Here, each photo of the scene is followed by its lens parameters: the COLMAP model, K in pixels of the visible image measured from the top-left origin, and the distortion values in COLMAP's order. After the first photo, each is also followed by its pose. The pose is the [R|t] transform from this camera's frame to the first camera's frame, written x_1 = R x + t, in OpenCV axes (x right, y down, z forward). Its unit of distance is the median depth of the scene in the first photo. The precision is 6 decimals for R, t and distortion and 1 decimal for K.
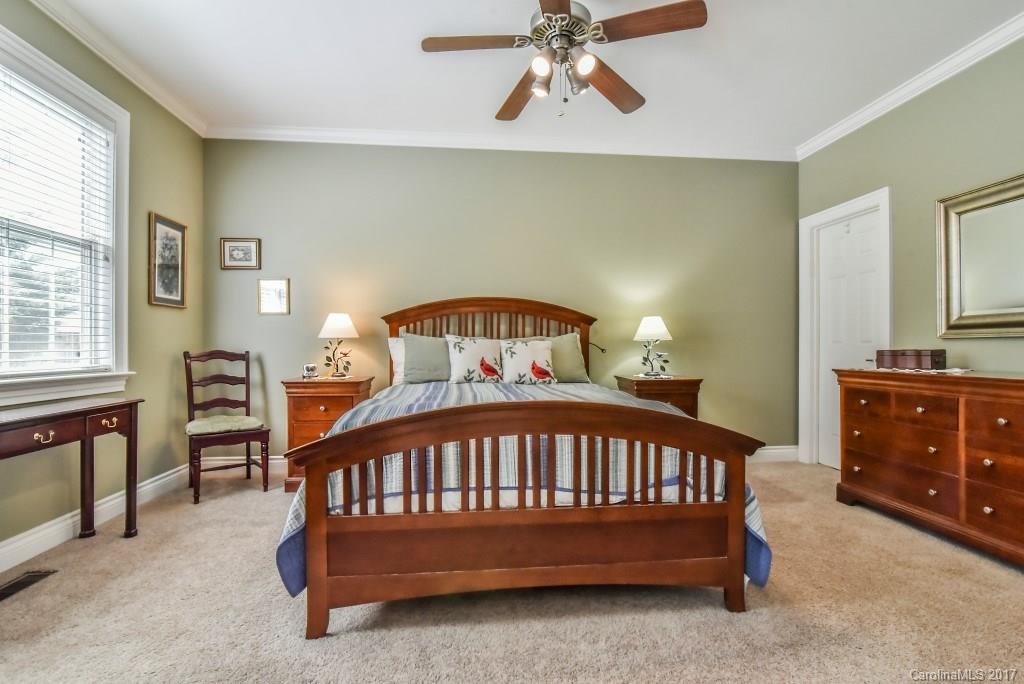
lens RADIAL K [[480.4, 0, 515.7], [0, 480.4, 345.7], [0, 0, 1]] dist [-0.021023, 0.001194]
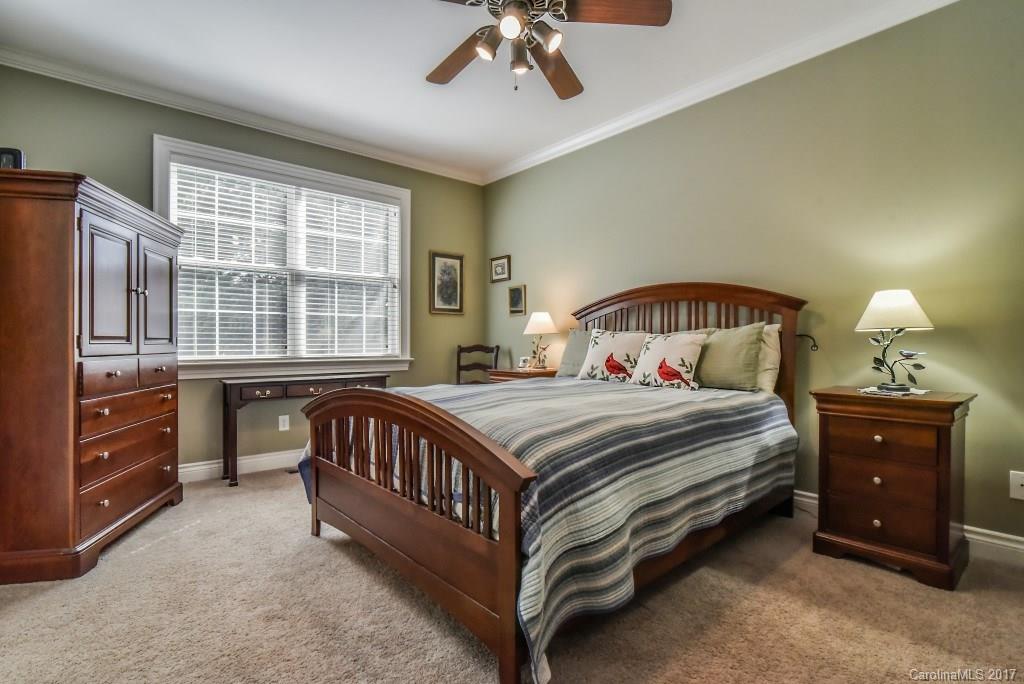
lens RADIAL K [[487.7, 0, 510.5], [0, 487.7, 342.8], [0, 0, 1]] dist [-0.006450, -0.000246]
pose [[0.574431, 0.000628, -0.818553, 0.574811], [0.001265, 0.999998, 0.001655, 0.002779], [0.818552, -0.001986, 0.574429, 0.305605]]
